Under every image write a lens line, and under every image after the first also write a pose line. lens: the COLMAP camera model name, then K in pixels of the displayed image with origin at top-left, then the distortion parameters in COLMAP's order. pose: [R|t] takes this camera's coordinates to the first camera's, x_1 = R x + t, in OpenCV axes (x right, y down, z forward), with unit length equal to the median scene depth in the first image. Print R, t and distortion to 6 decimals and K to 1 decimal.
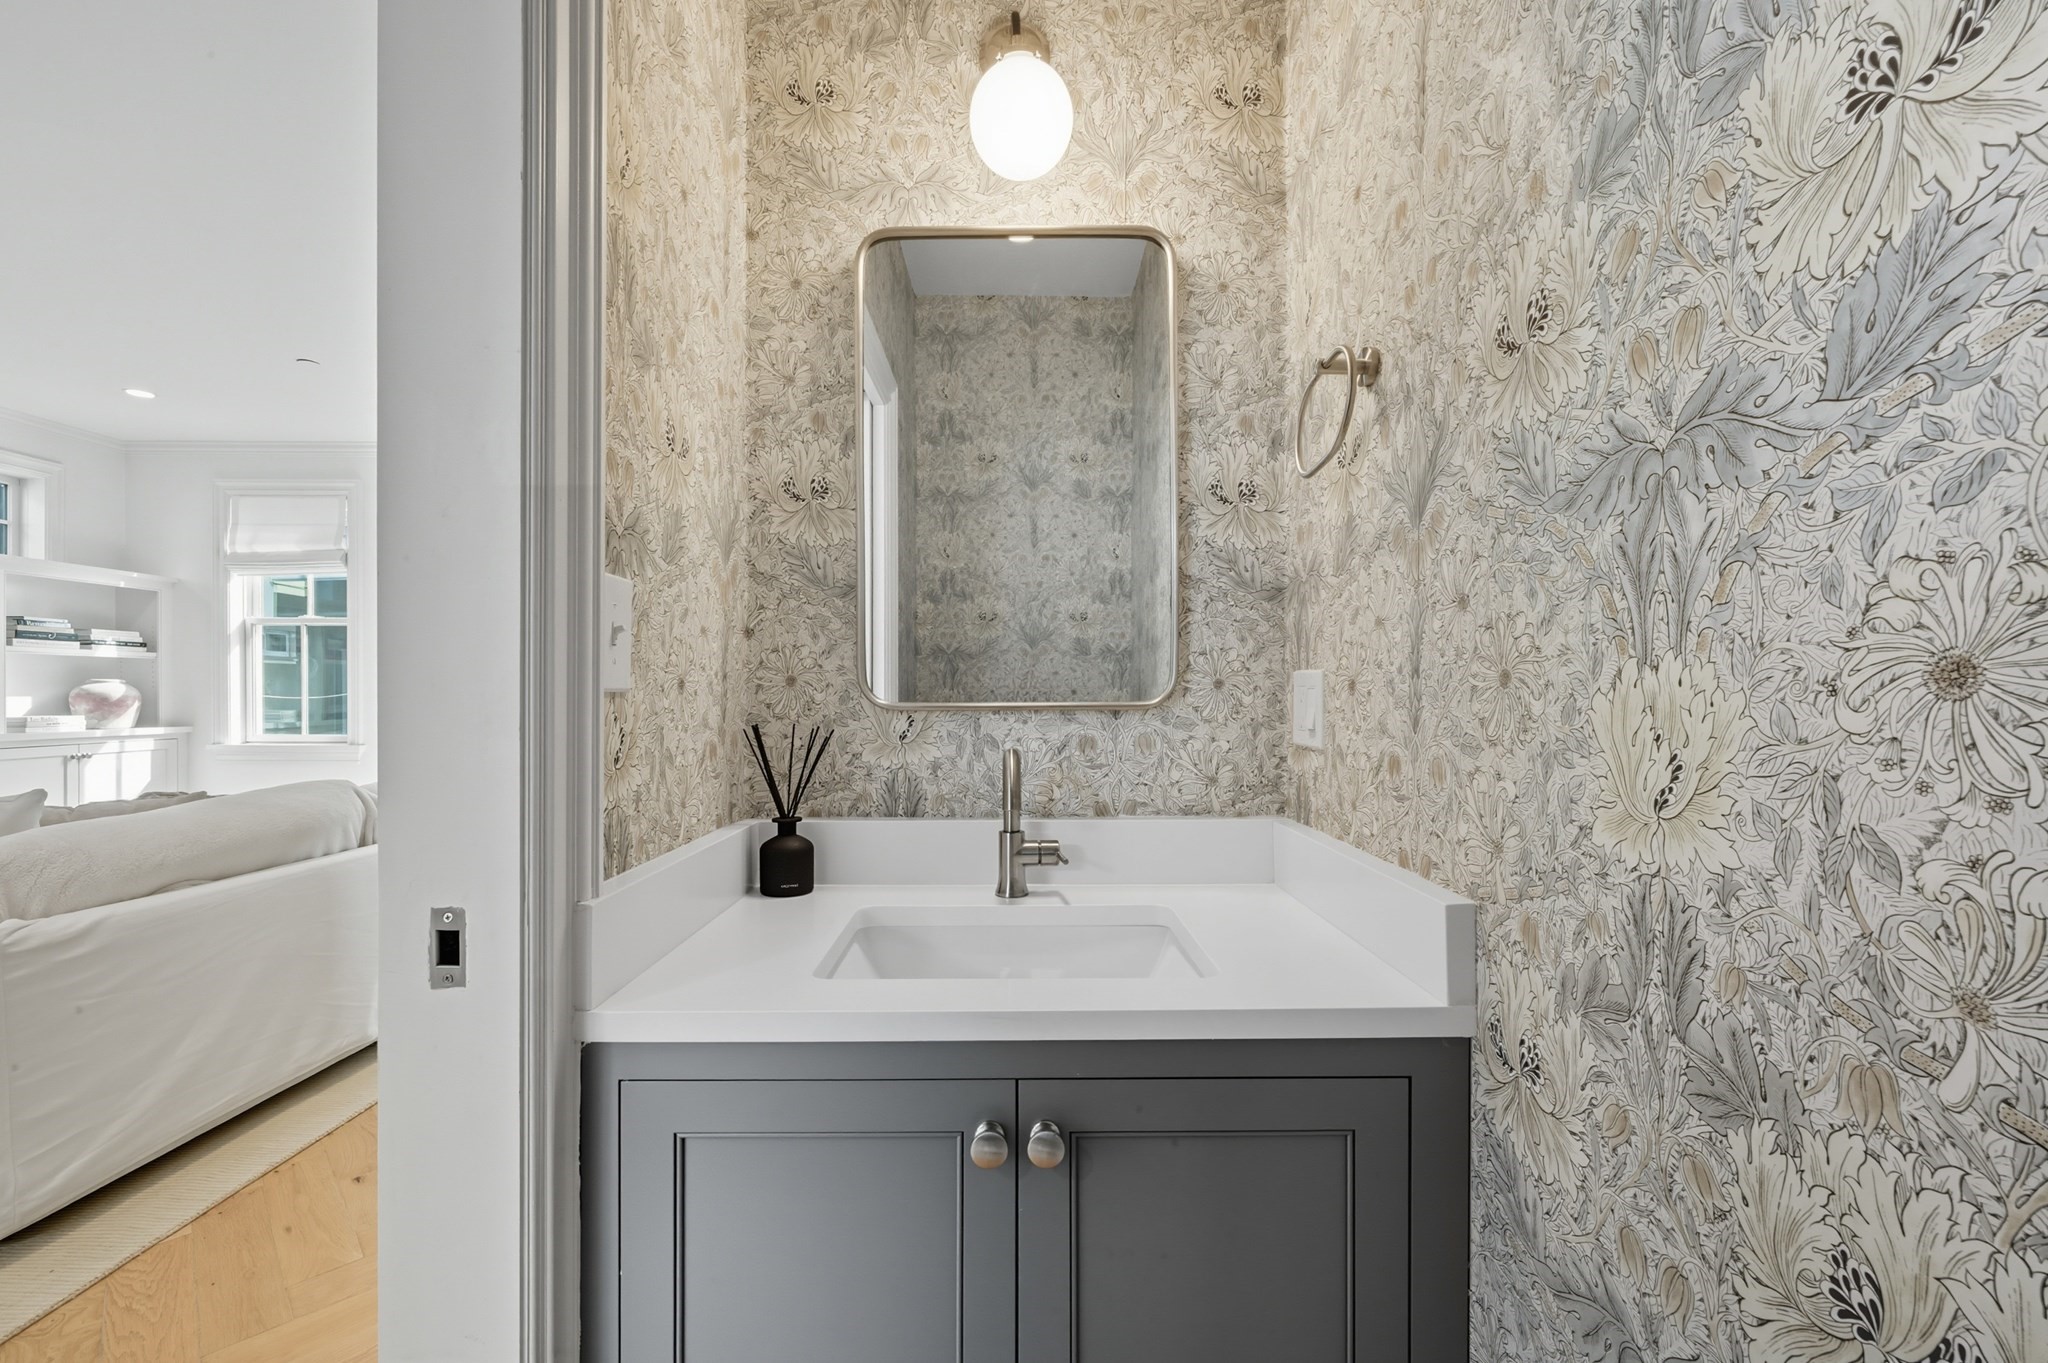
lens RADIAL K [[818.8, 0, 1024.0], [0, 818.8, 681.5], [0, 0, 1]] dist [-0.001949, -0.000119]
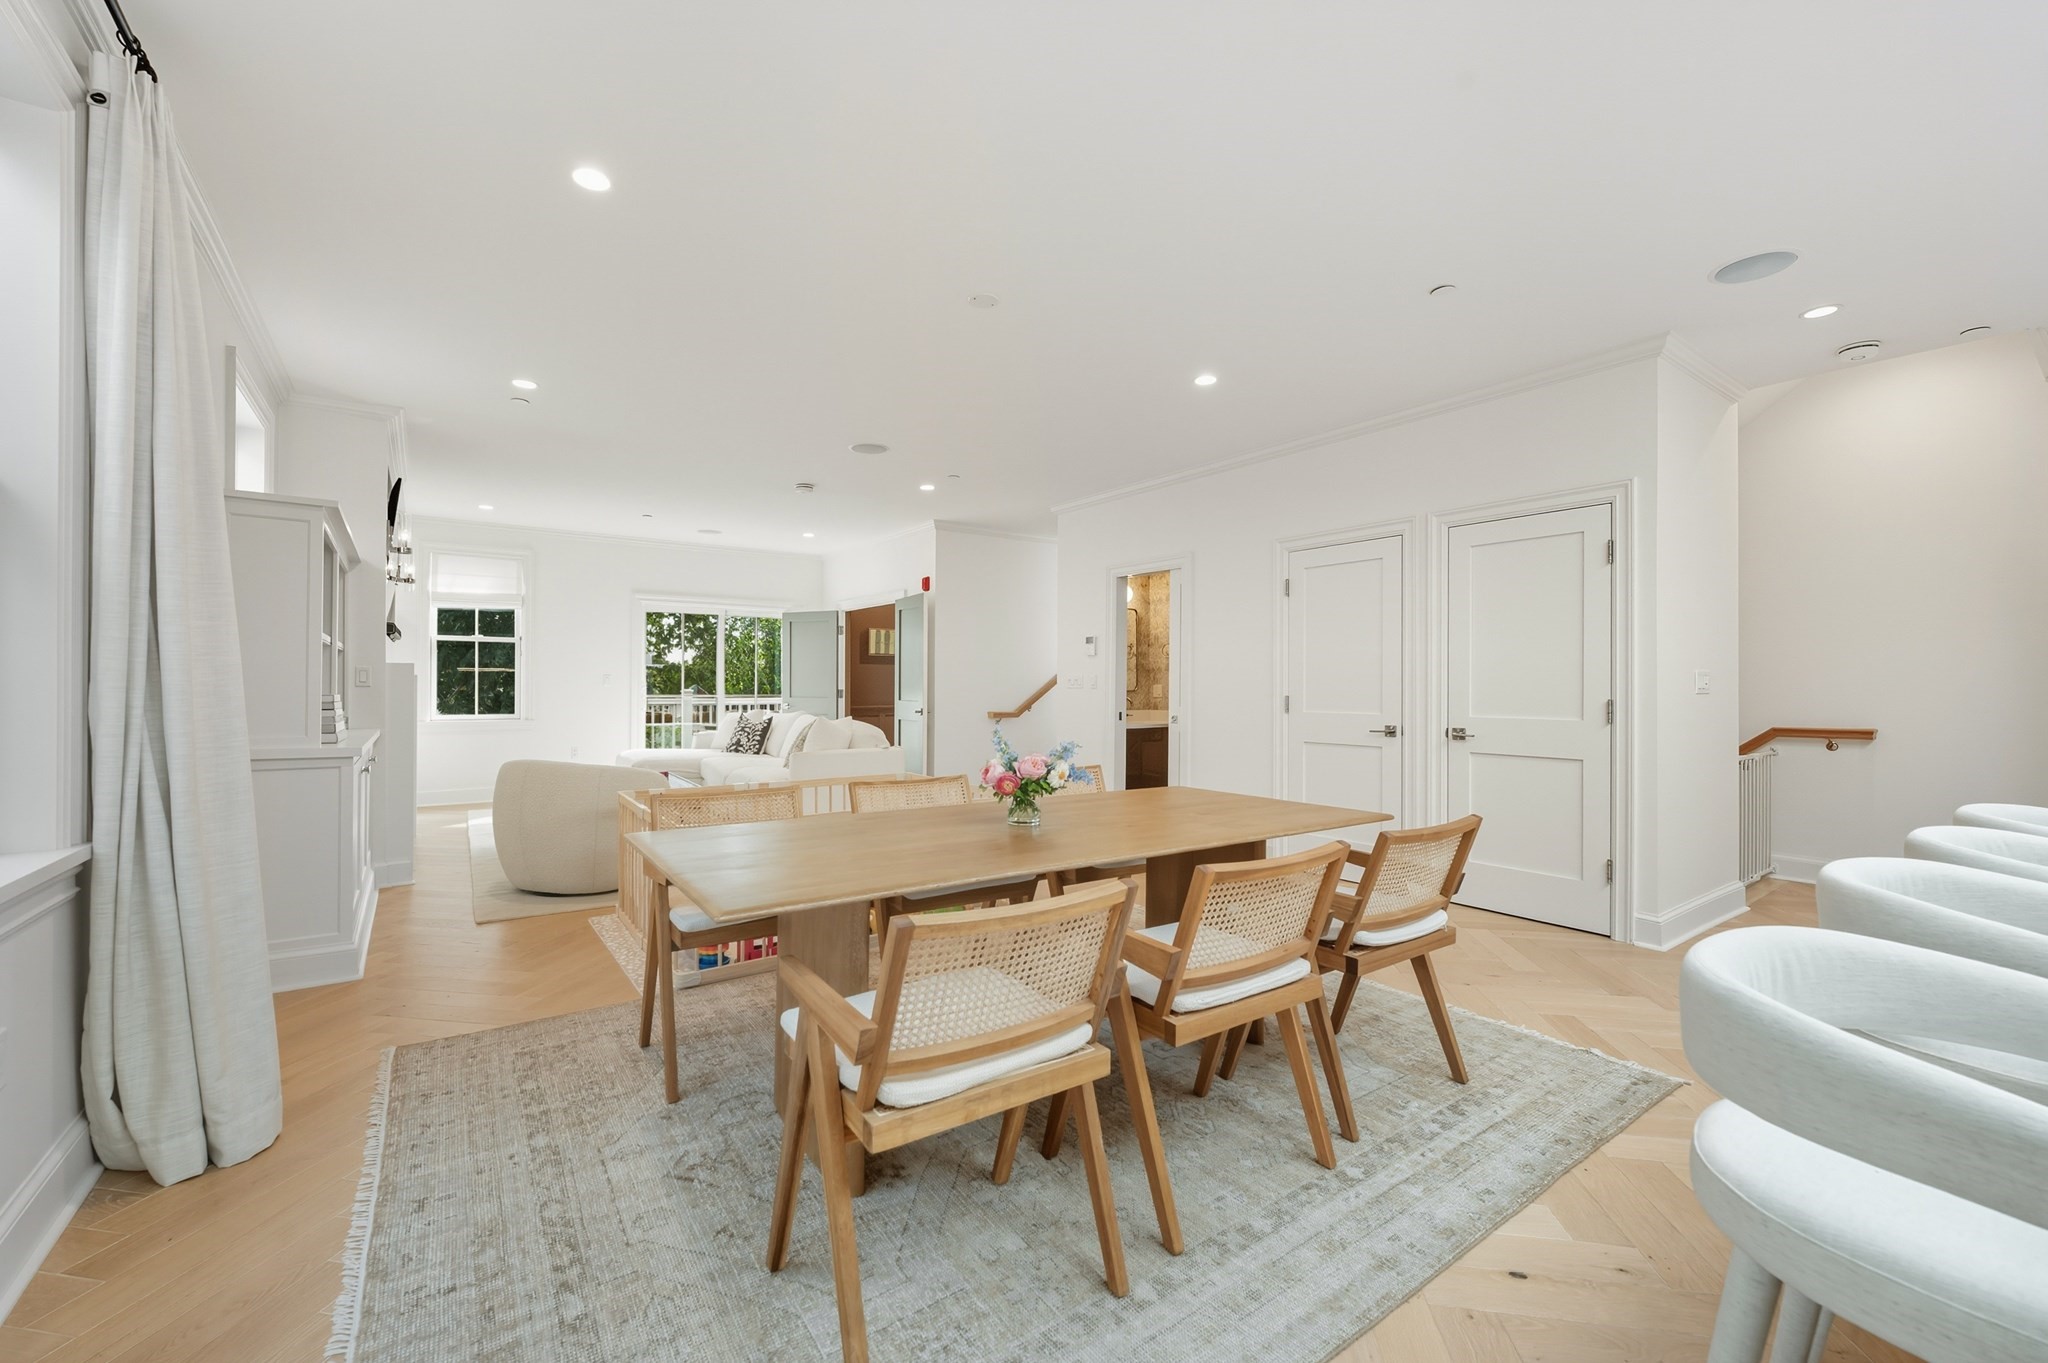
lens RADIAL K [[826.8, 0, 1021.4], [0, 826.8, 695.9], [0, 0, 1]] dist [-0.001465, 0.000035]
pose [[0.816459, -0.004151, 0.577389, -0.971408], [-0.009922, 0.999726, 0.021218, -0.012037], [-0.577318, -0.023052, 0.816194, -0.835053]]
